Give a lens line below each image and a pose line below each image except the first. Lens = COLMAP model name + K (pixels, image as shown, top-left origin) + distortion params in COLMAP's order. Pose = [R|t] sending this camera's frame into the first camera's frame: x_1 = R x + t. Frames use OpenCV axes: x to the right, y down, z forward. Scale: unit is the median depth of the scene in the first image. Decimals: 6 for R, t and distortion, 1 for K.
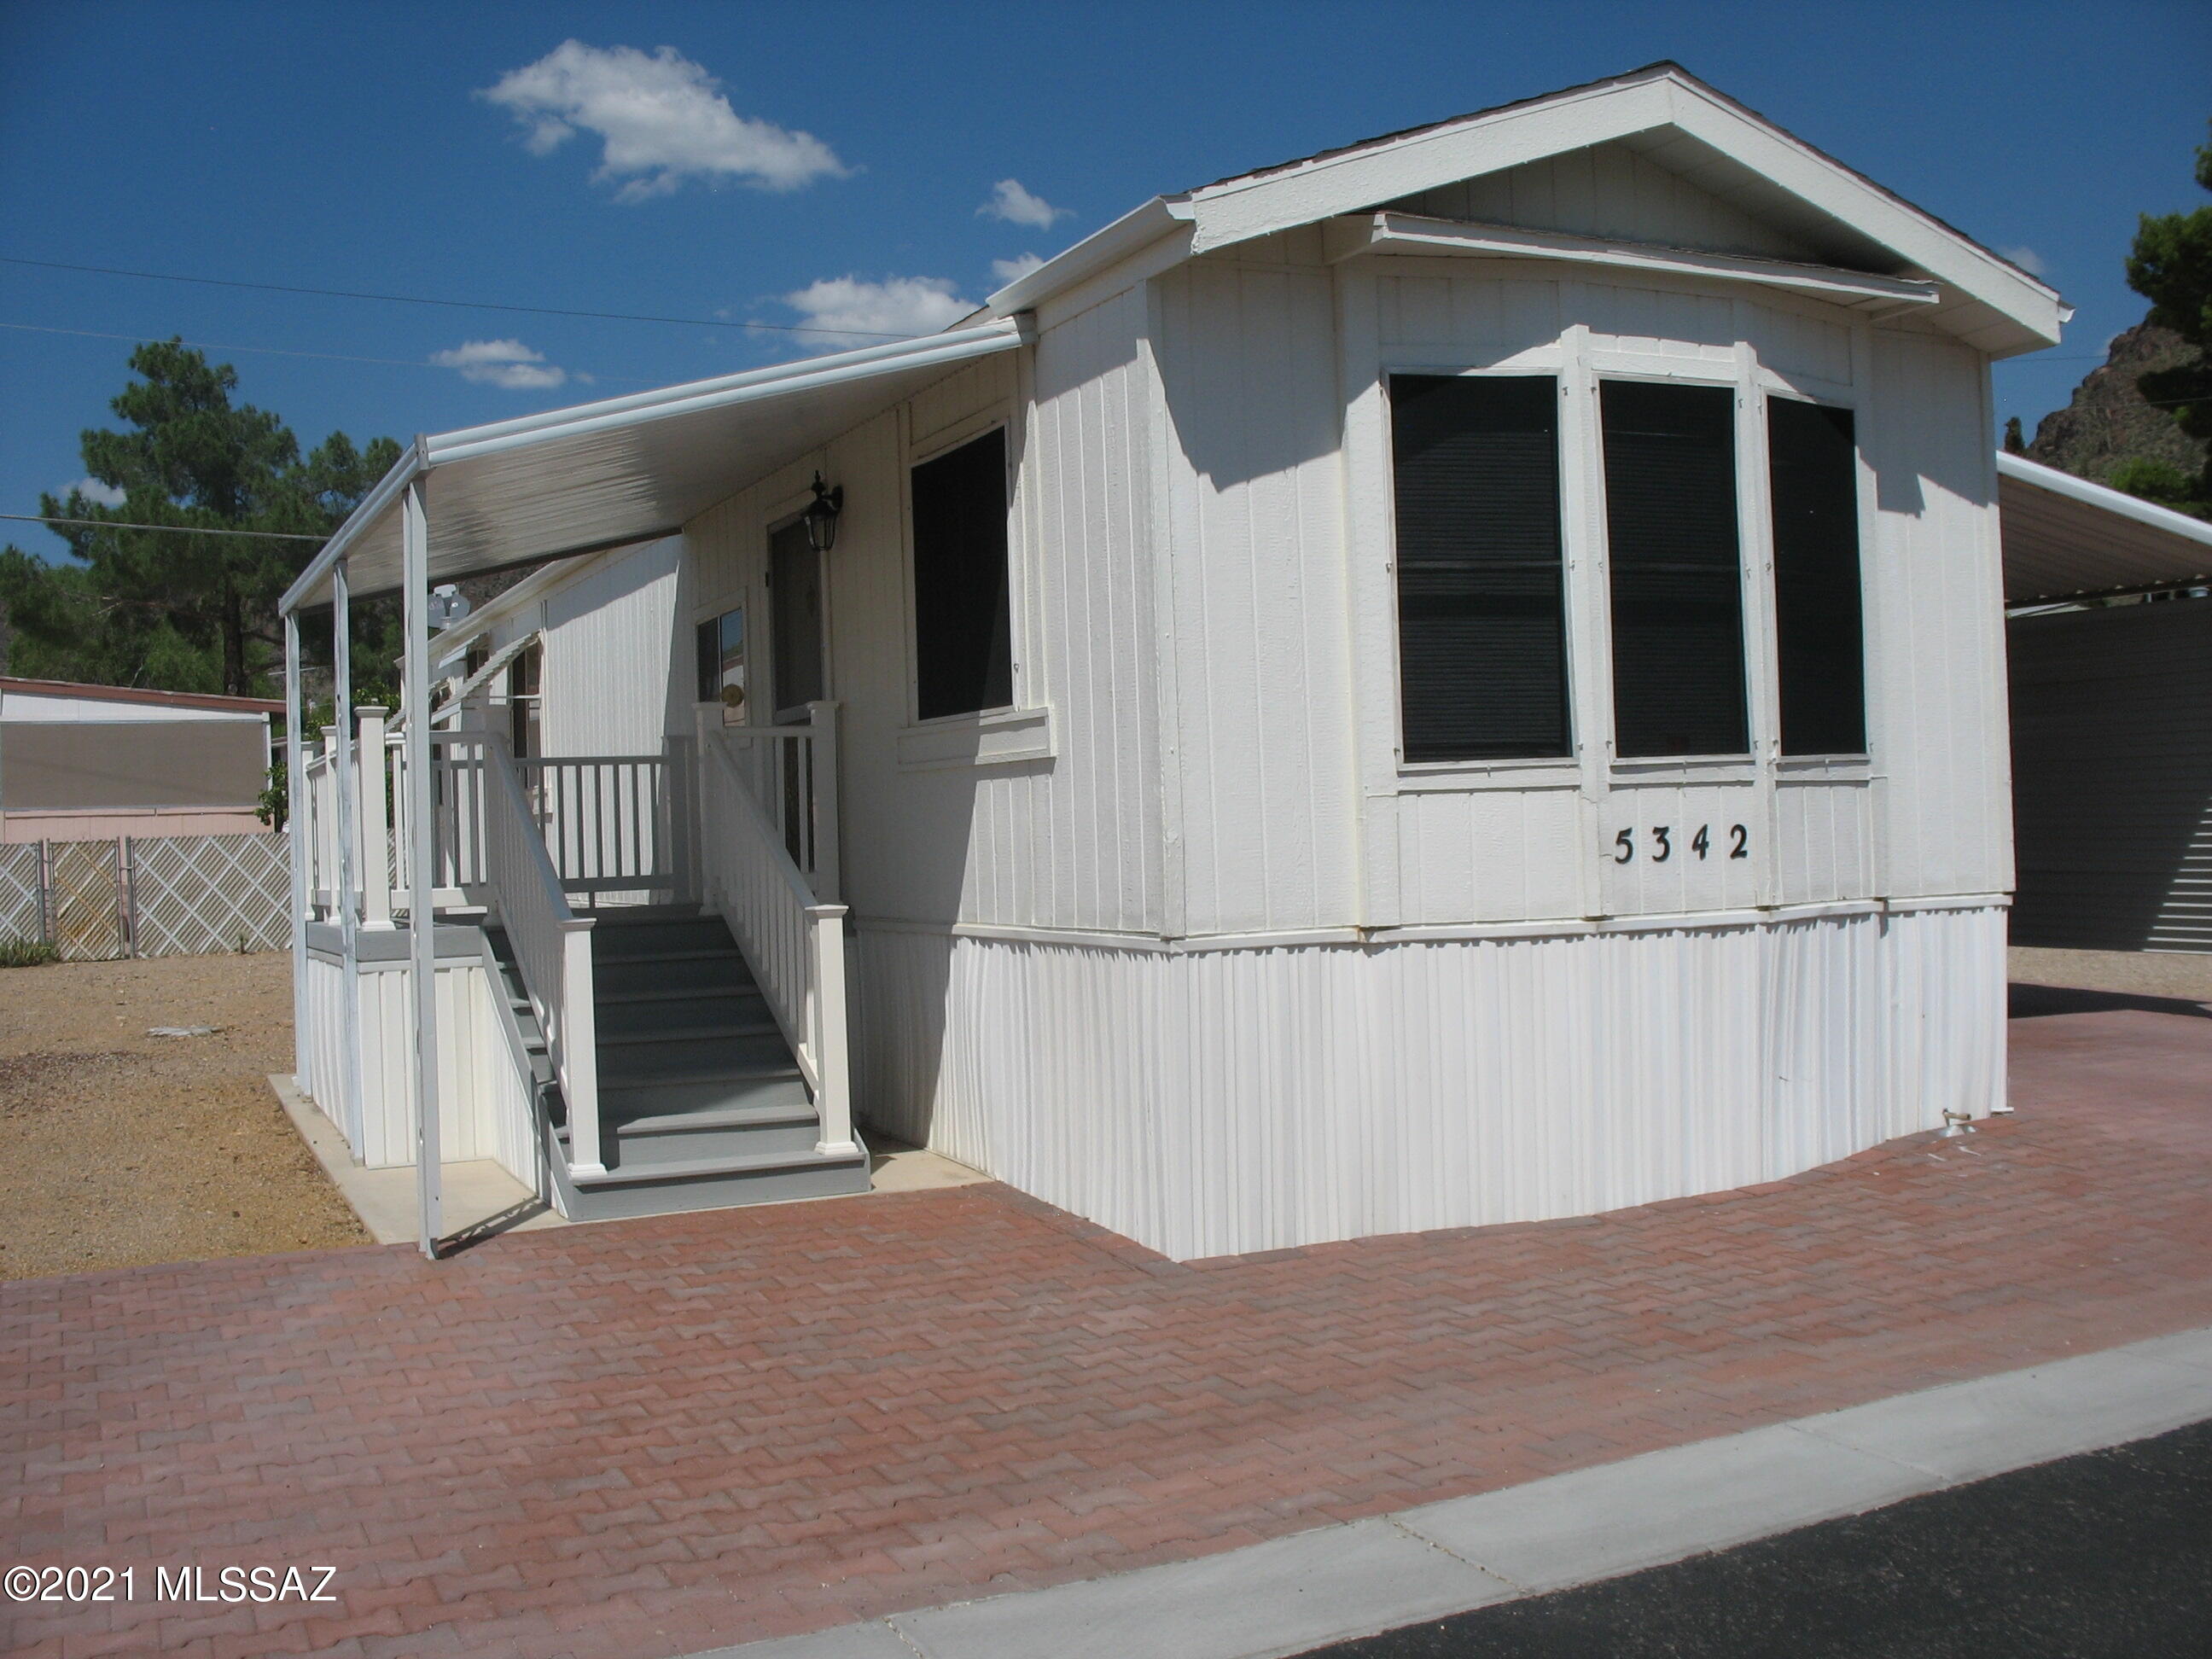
lens RADIAL K [[2228.6, 0, 1106.0], [0, 2228.6, 829.5], [0, 0, 1]] dist [0.000696, -0.000530]
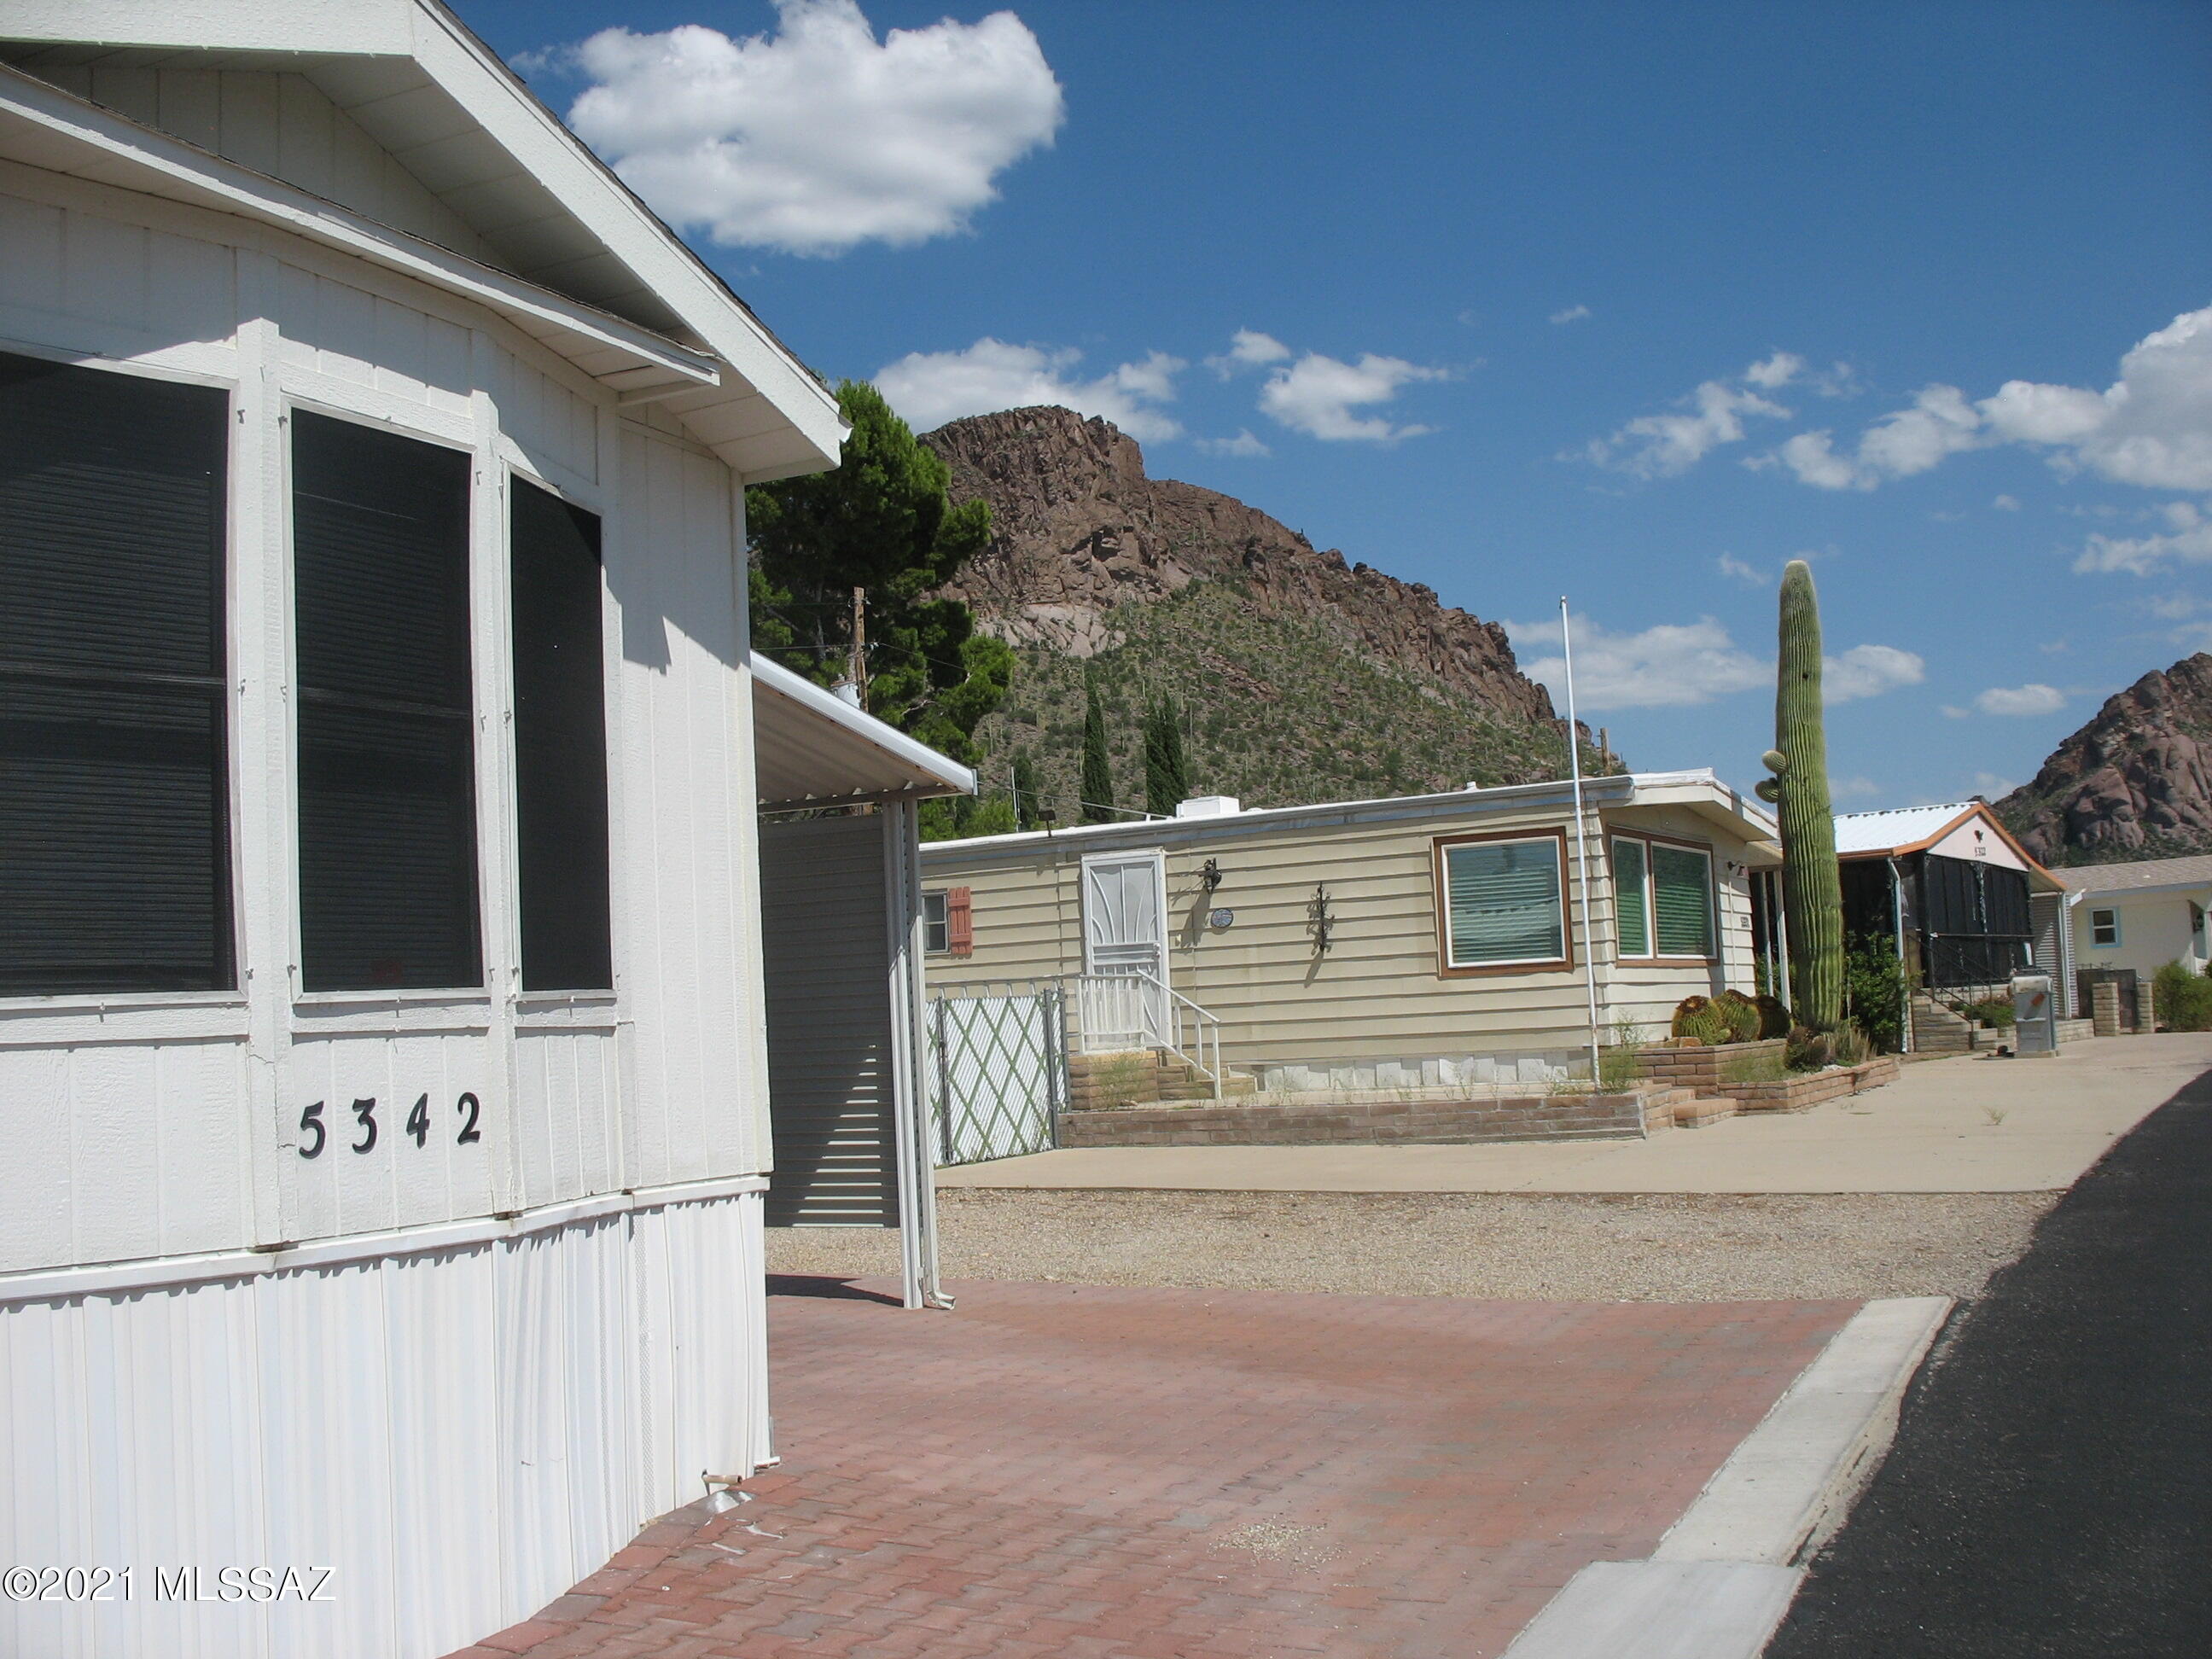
lens RADIAL K [[2310.1, 0, 1106.0], [0, 2310.1, 829.5], [0, 0, 1]] dist [-0.196043, 0.247387]
pose [[0.778929, 0.044907, 0.625502, 0.001577], [0.023524, 0.994638, -0.100703, -0.007642], [-0.626671, 0.093155, 0.773696, 0.342223]]
